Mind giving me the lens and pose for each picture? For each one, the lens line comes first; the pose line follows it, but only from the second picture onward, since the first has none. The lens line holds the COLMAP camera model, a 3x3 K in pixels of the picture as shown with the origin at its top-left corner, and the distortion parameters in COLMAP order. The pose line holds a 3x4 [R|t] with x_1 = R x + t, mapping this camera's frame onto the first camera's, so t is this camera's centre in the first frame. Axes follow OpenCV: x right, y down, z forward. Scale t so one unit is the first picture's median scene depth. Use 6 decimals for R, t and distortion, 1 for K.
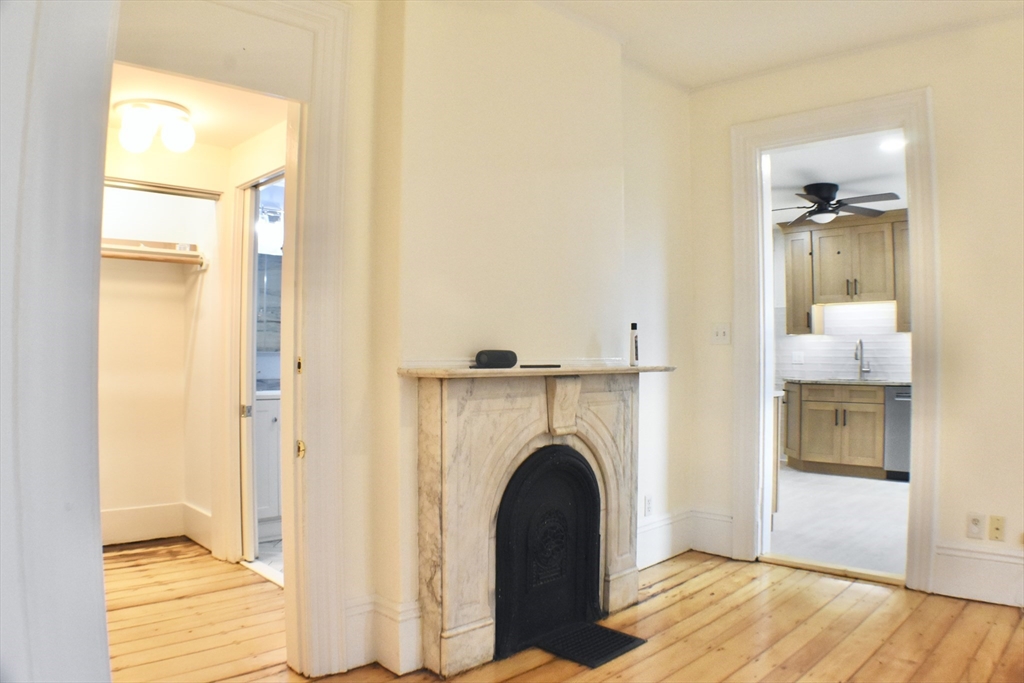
lens RADIAL K [[733.1, 0, 512.0], [0, 733.1, 341.5], [0, 0, 1]] dist [-0.196047, 0.047586]
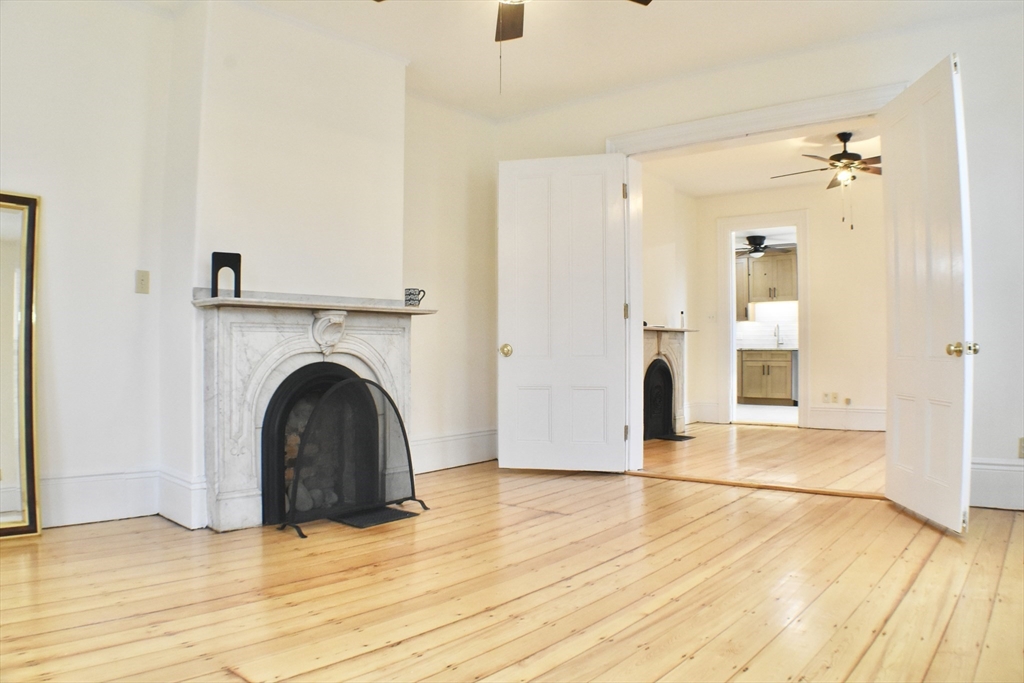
lens RADIAL K [[733.1, 0, 512.0], [0, 733.1, 341.5], [0, 0, 1]] dist [-0.196047, 0.047586]
pose [[0.994827, -0.001665, 0.101569, -0.328495], [0.001146, 0.999986, 0.005169, 0.031650], [-0.101576, -0.005026, 0.994815, -0.678757]]
